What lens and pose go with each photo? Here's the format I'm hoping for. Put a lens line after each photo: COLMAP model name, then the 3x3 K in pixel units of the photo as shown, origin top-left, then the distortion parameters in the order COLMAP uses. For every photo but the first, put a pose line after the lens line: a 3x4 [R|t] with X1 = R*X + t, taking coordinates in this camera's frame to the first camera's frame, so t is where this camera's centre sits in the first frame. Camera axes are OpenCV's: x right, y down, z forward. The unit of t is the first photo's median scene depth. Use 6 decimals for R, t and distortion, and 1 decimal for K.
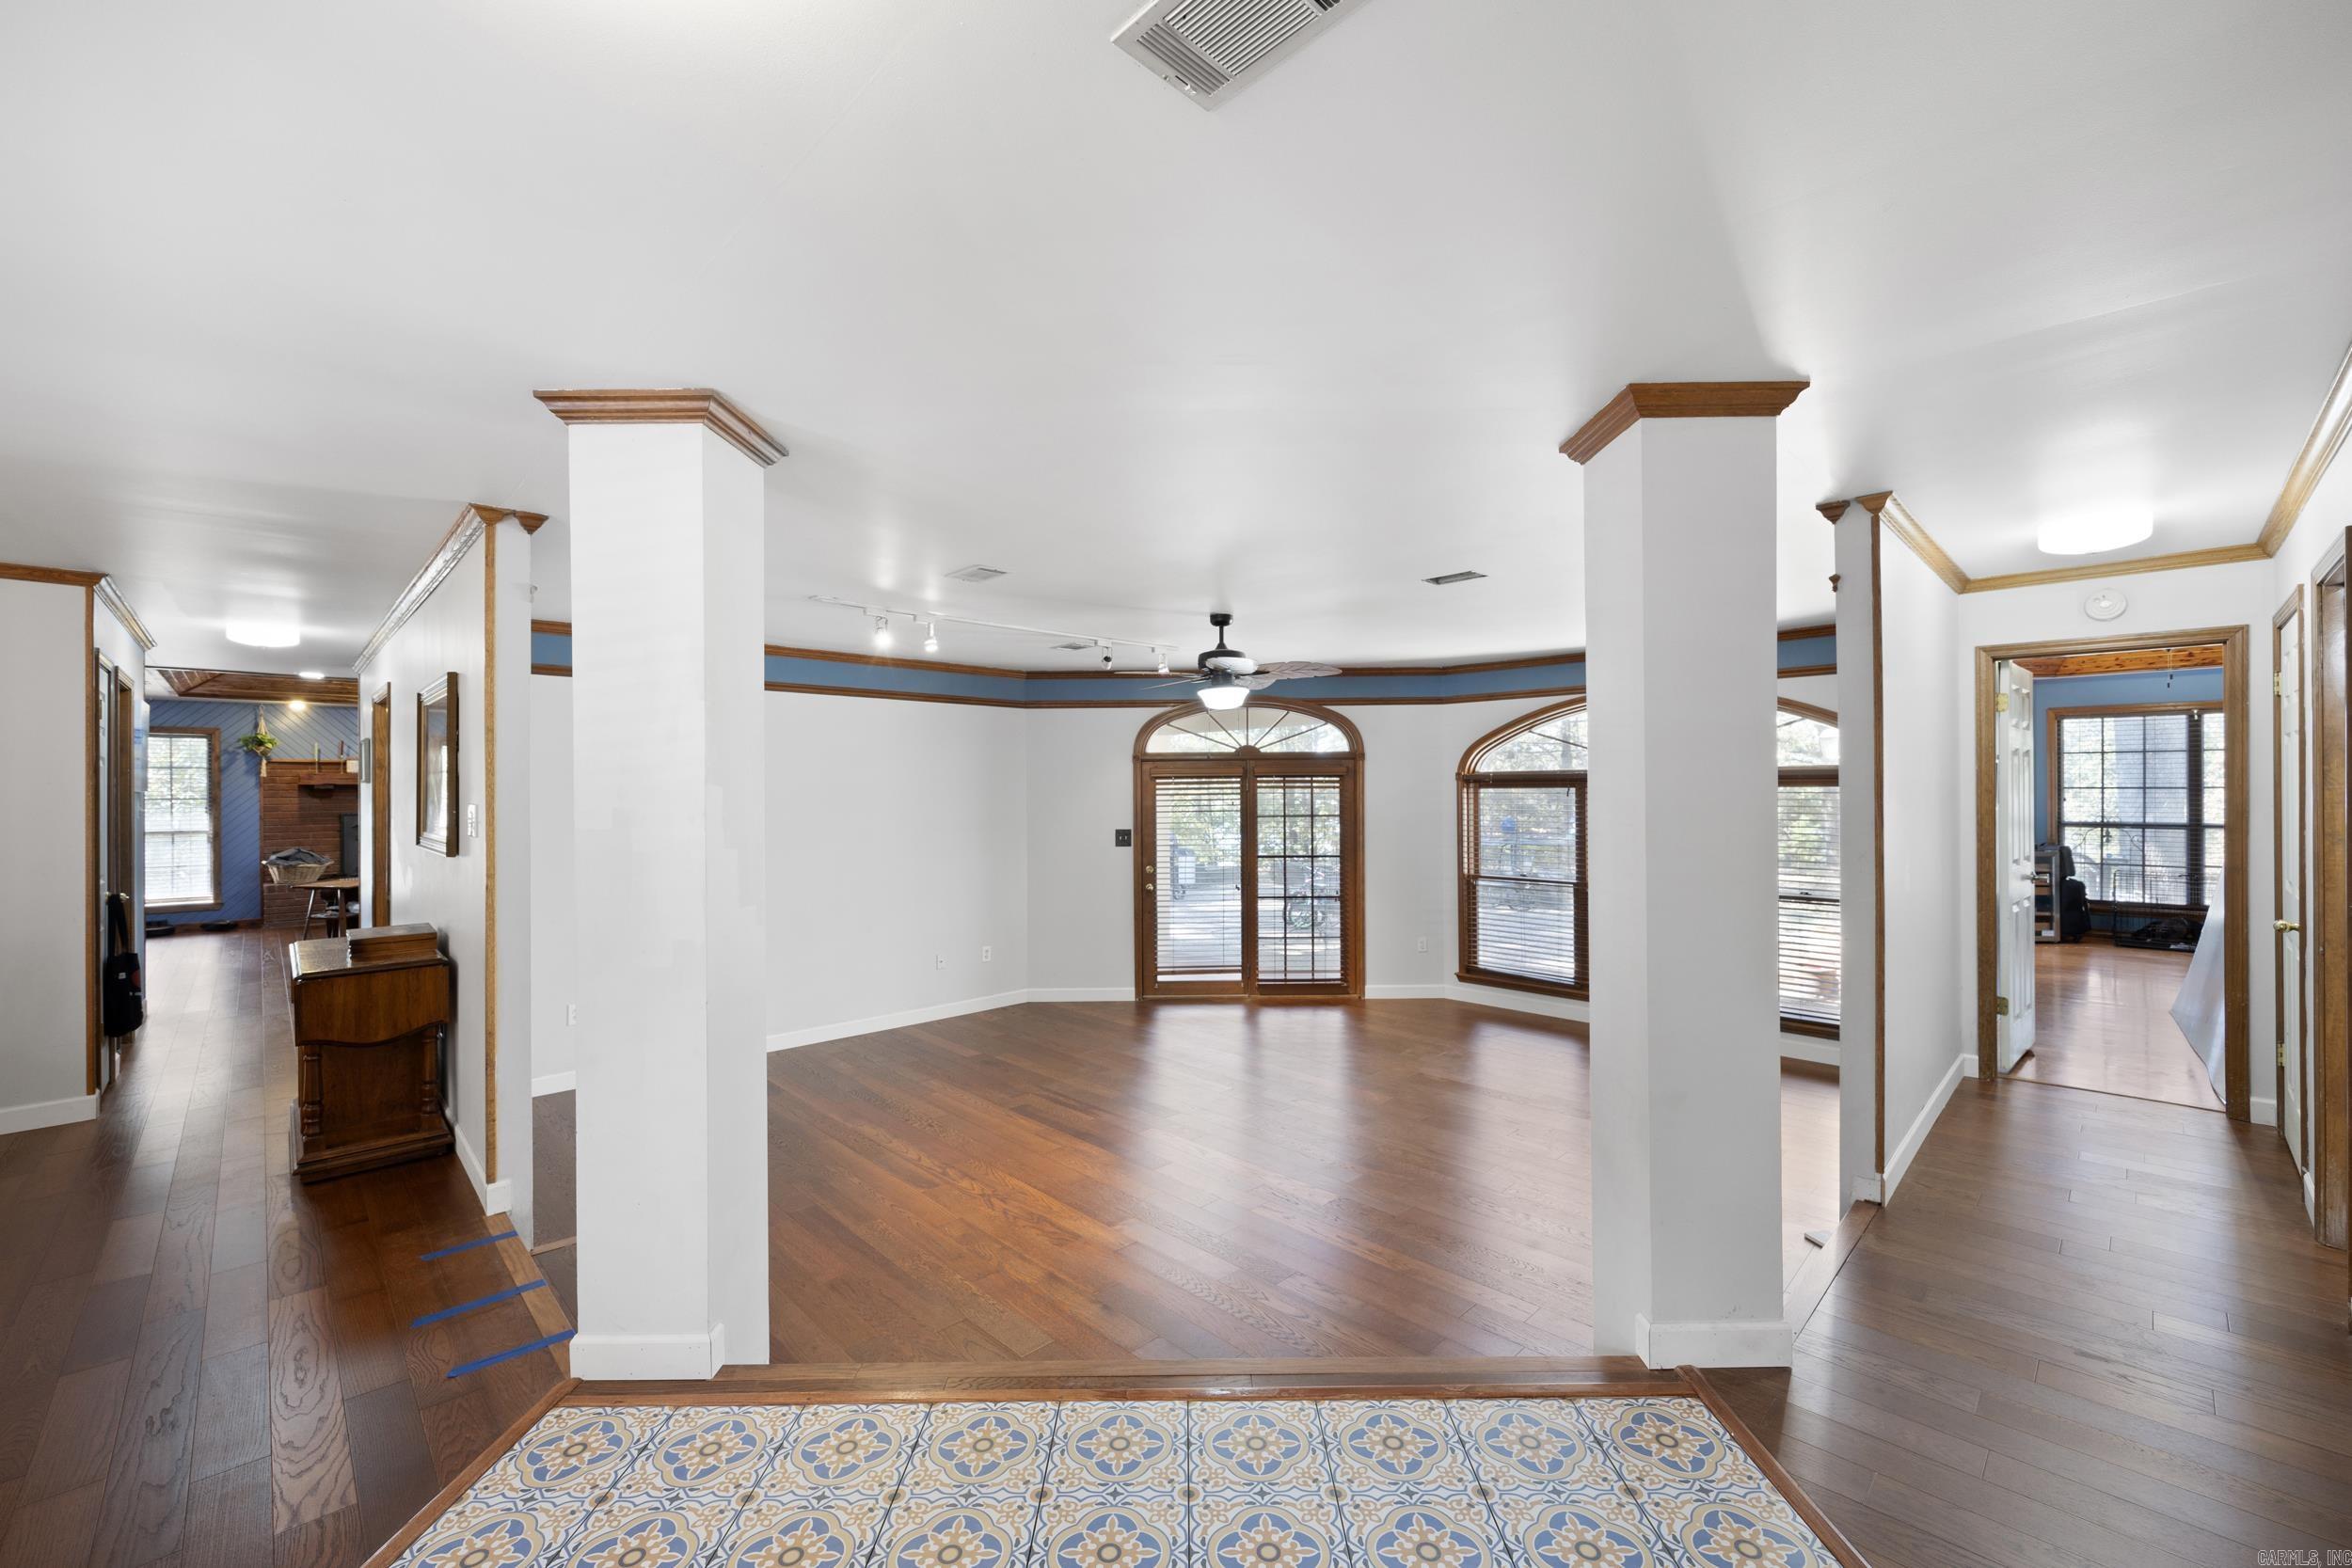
lens RADIAL K [[930.7, 0, 1182.9], [0, 930.7, 788.2], [0, 0, 1]] dist [-0.008140, 0.000091]
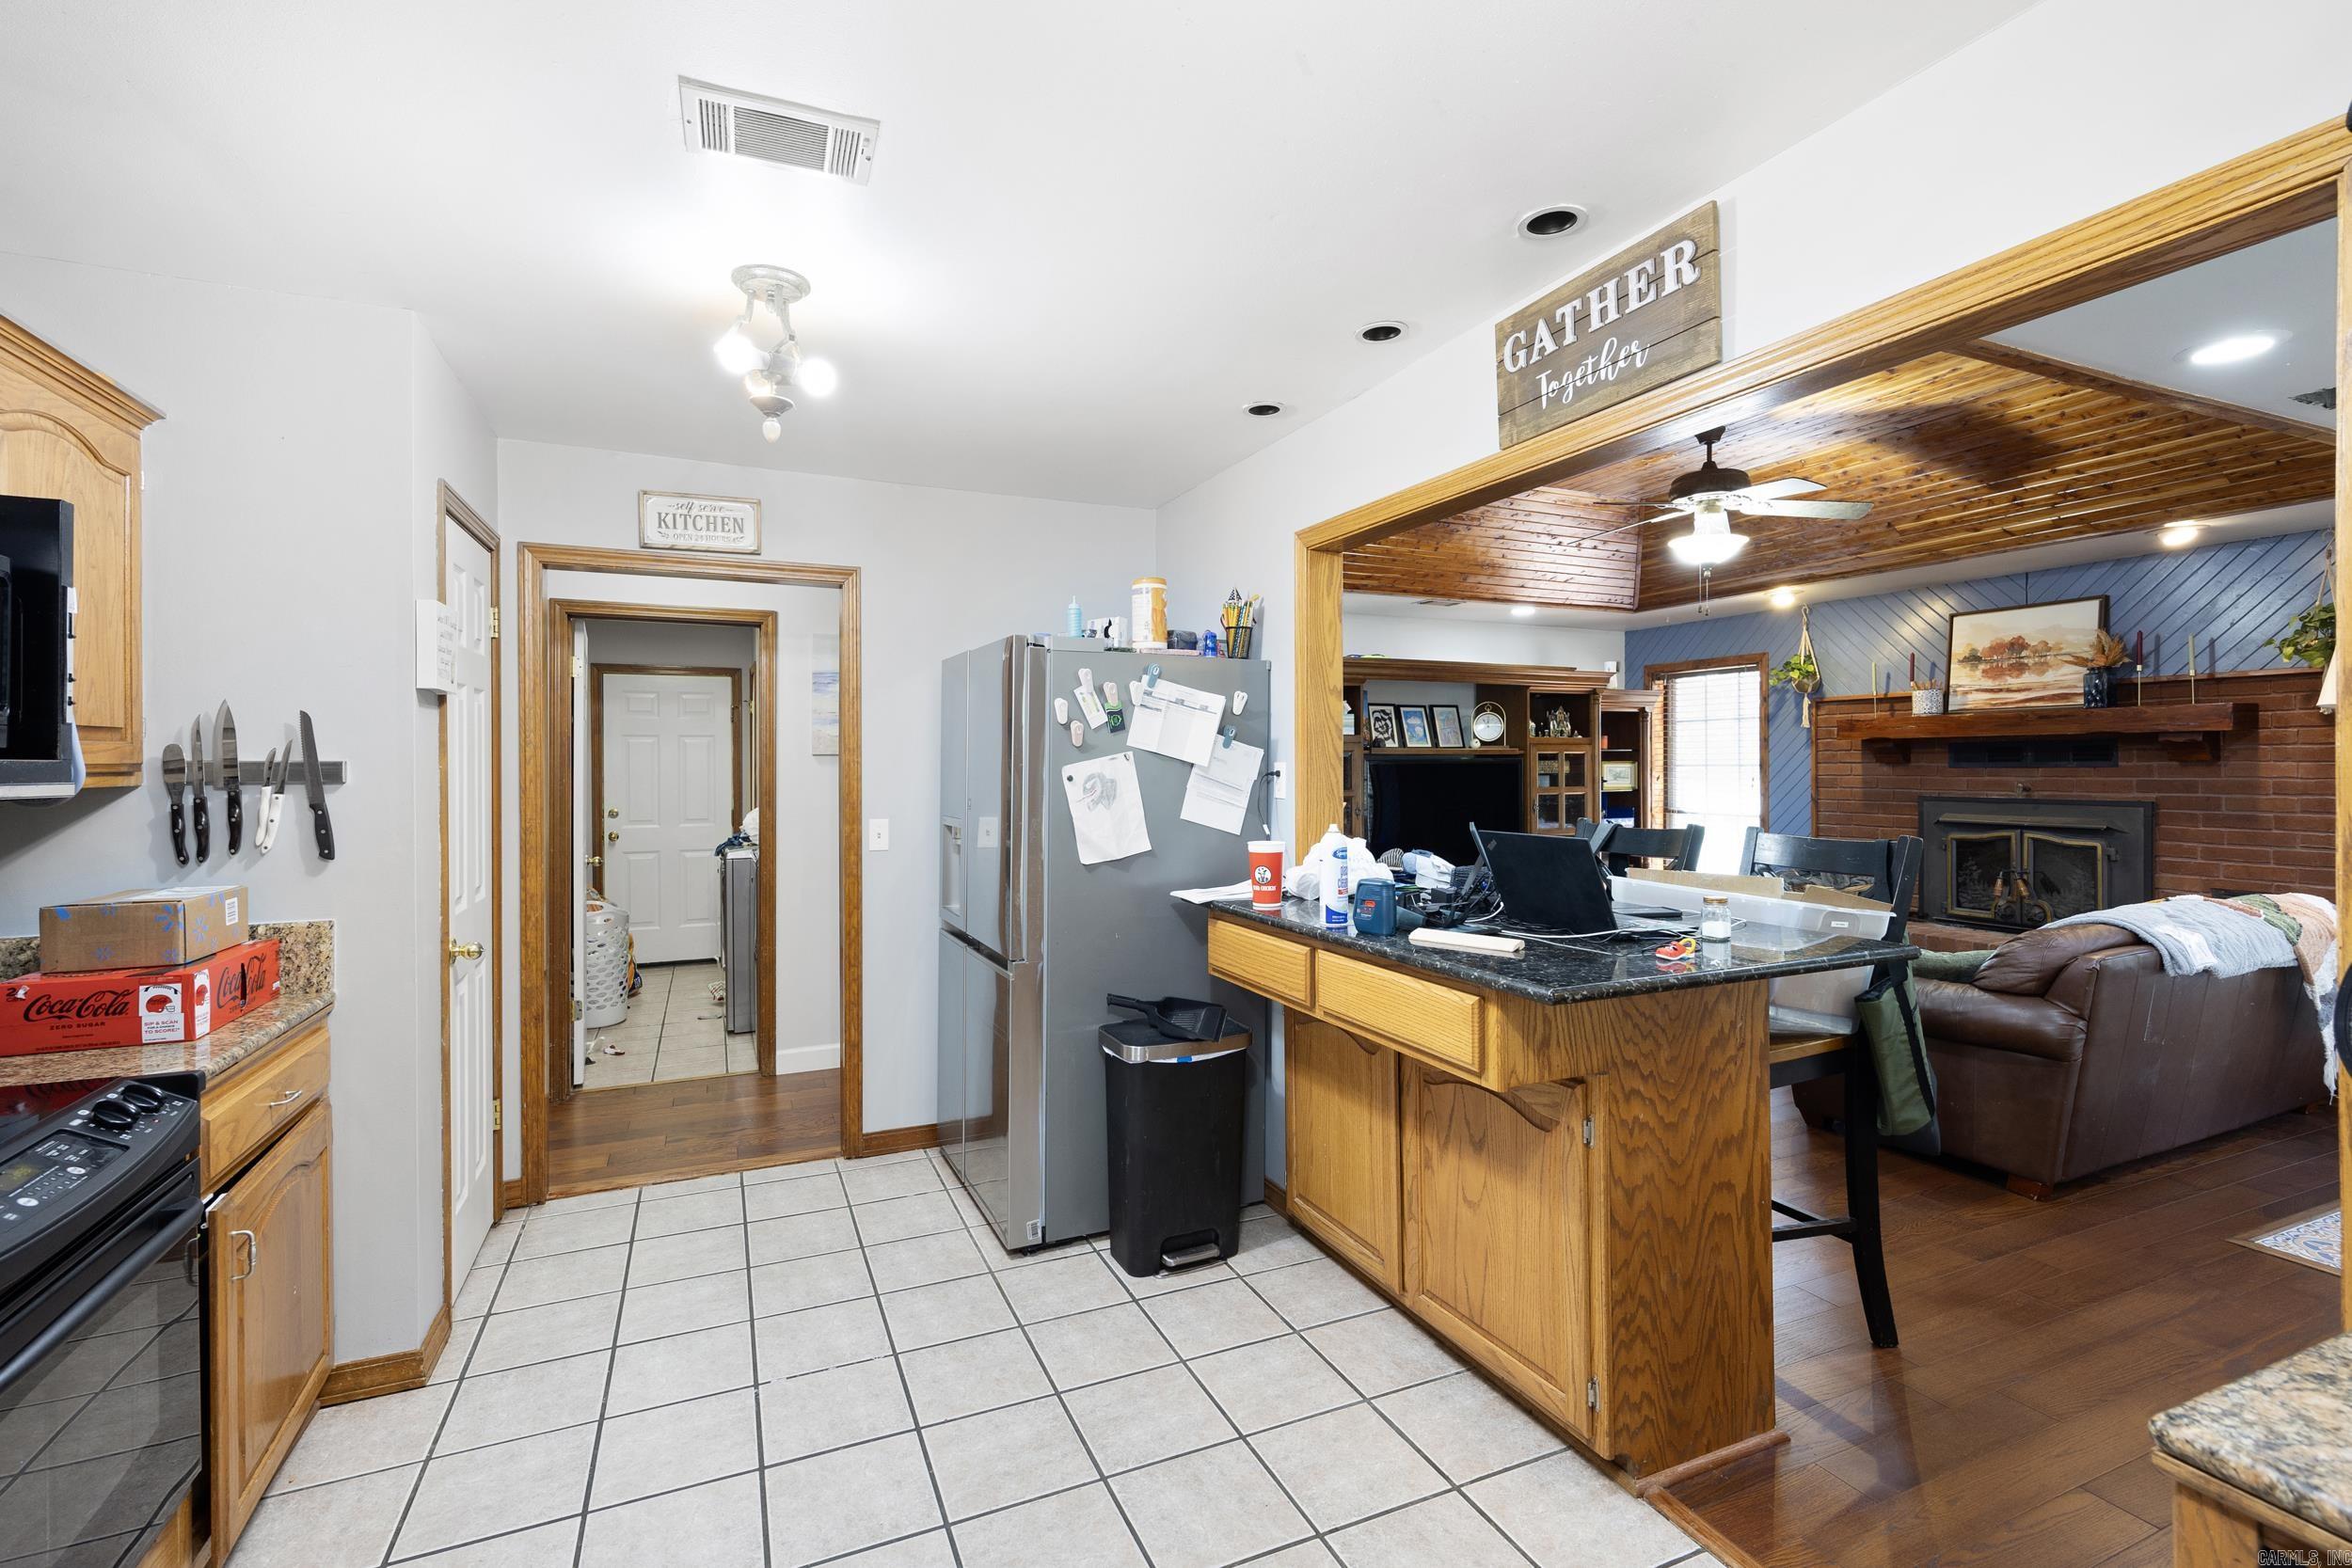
lens RADIAL K [[1040.7, 0, 1174.2], [0, 1040.7, 768.2], [0, 0, 1]] dist [0.004285, 0.000513]
pose [[-0.360860, 0.010279, -0.932563, -0.240633], [0.008099, 0.999936, 0.007888, 0.004844], [0.932585, -0.004706, -0.360920, 0.882753]]
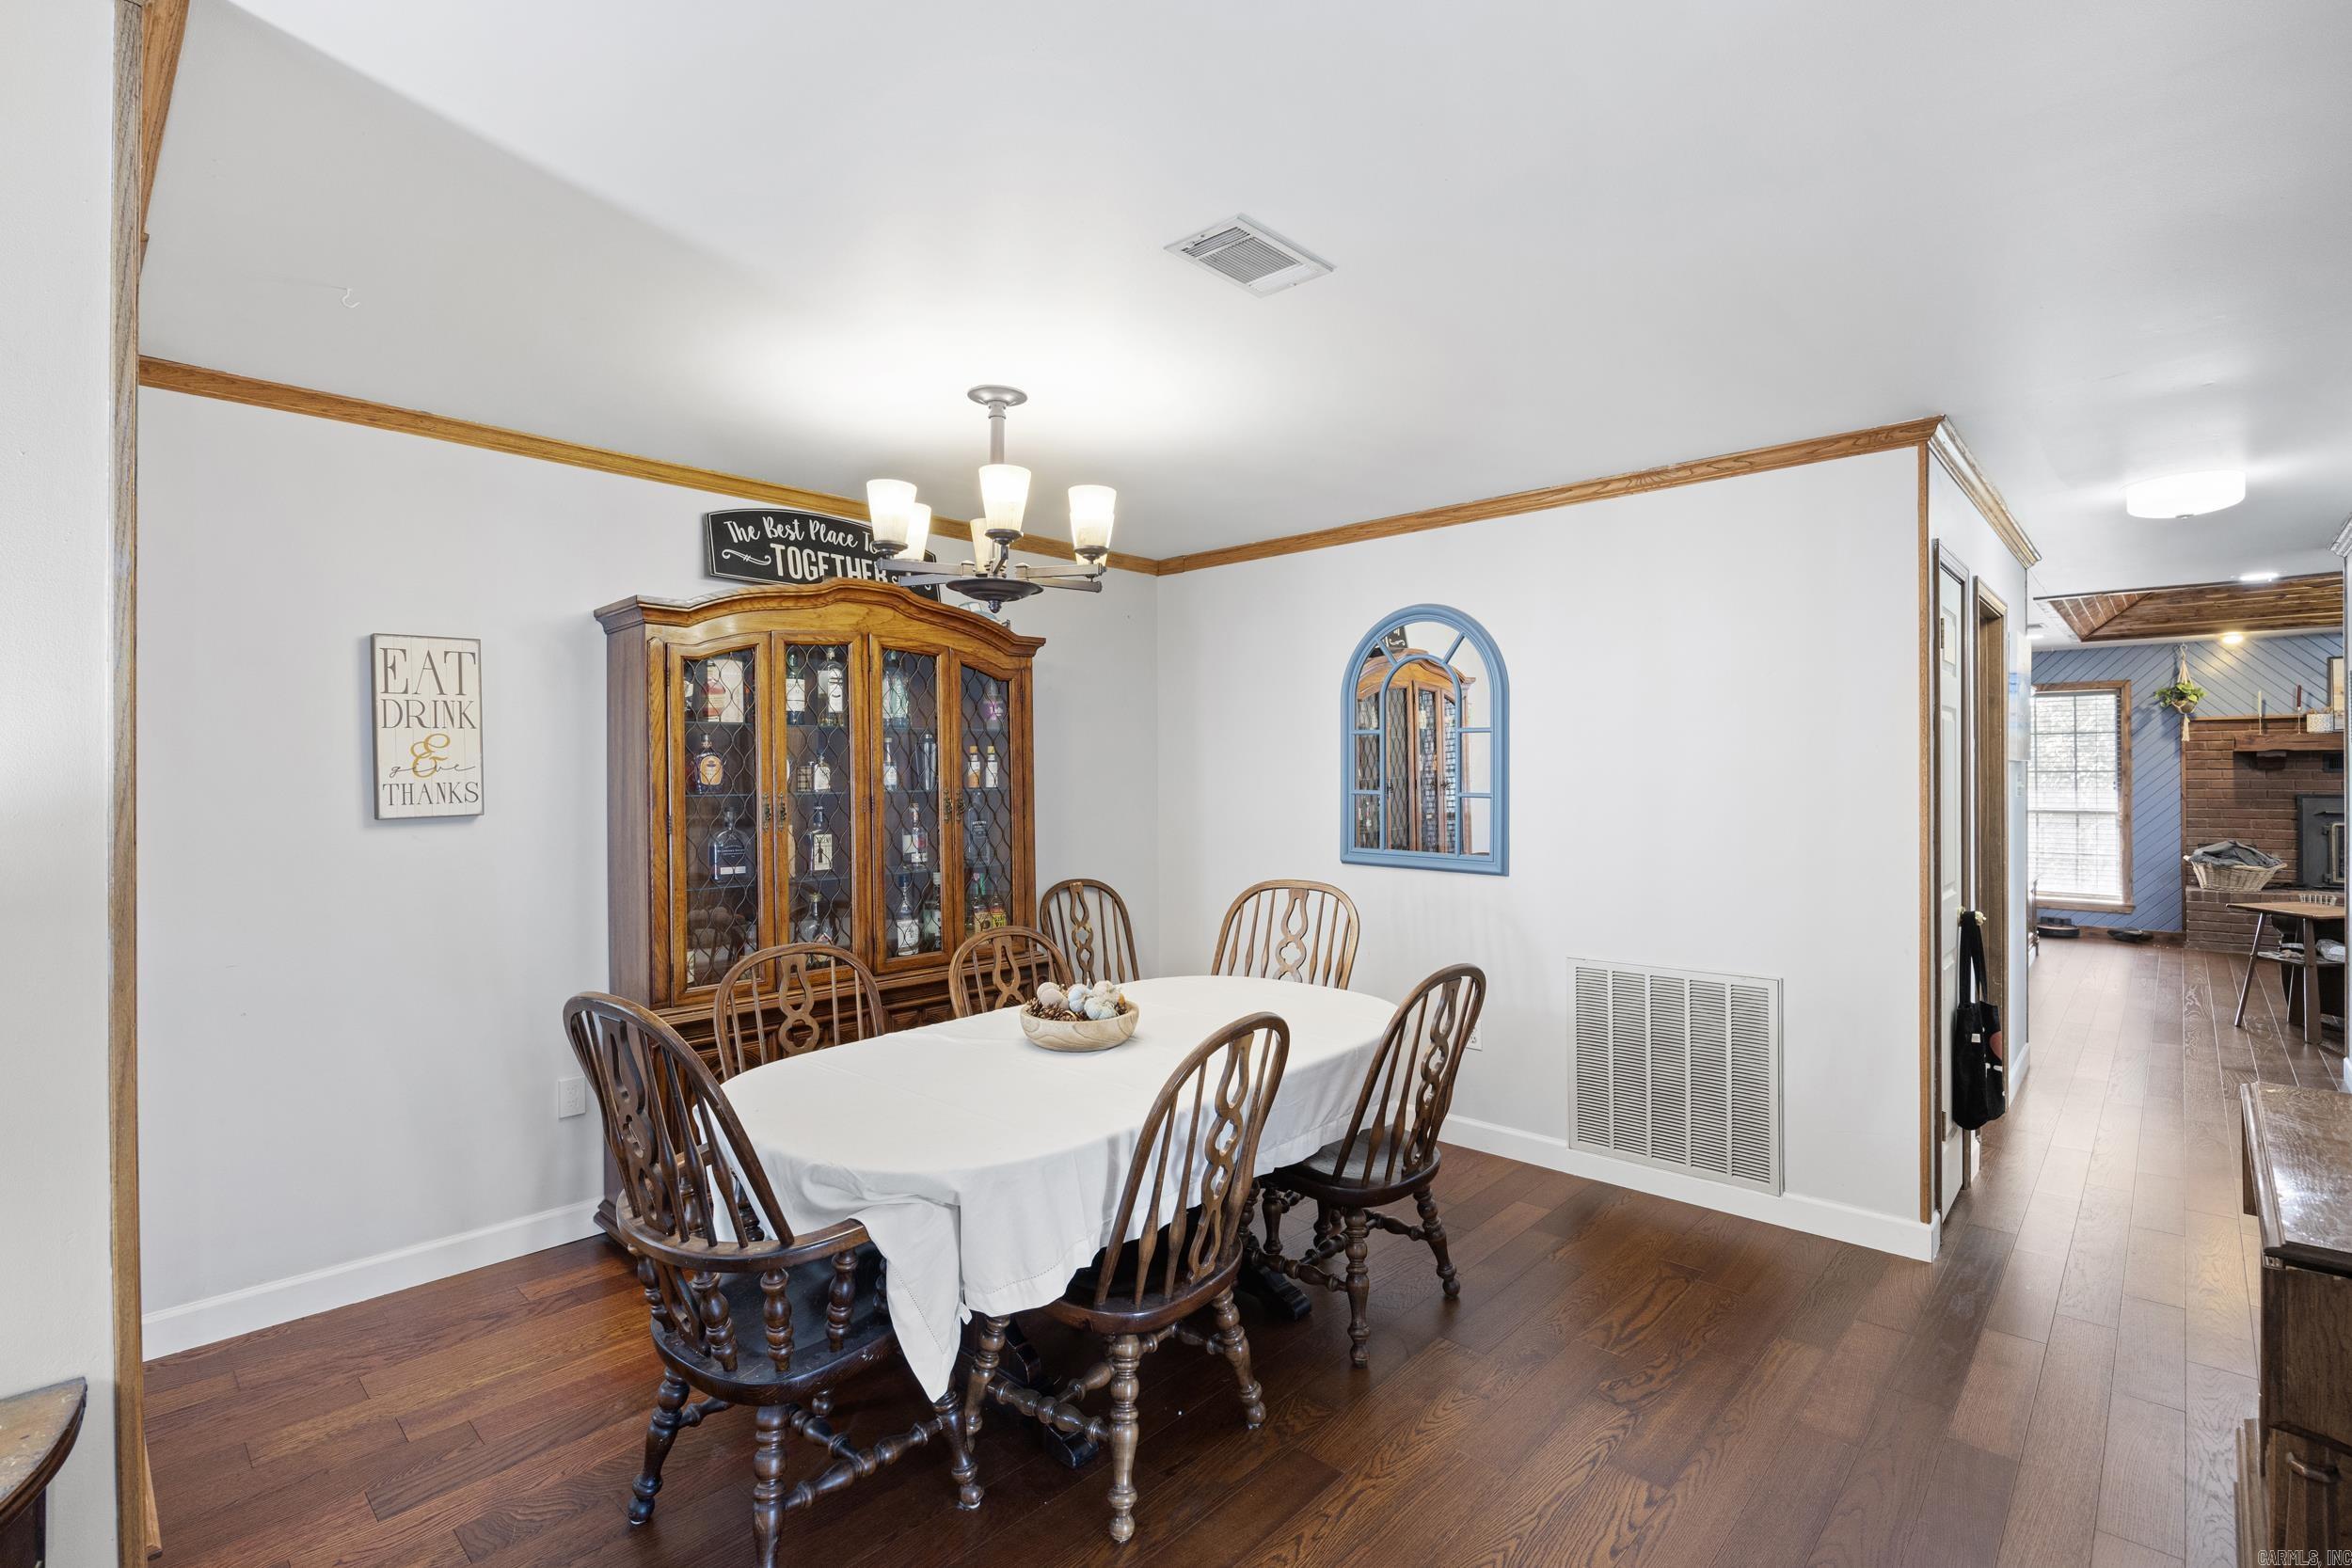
lens RADIAL K [[1066.0, 0, 1165.8], [0, 1066.0, 770.9], [0, 0, 1]] dist [-0.018210, 0.000802]
pose [[0.016099, 0.004541, -0.999860, -0.178417], [0.006501, 0.999968, 0.004646, 0.001995], [0.999849, -0.006575, 0.016069, 0.178840]]
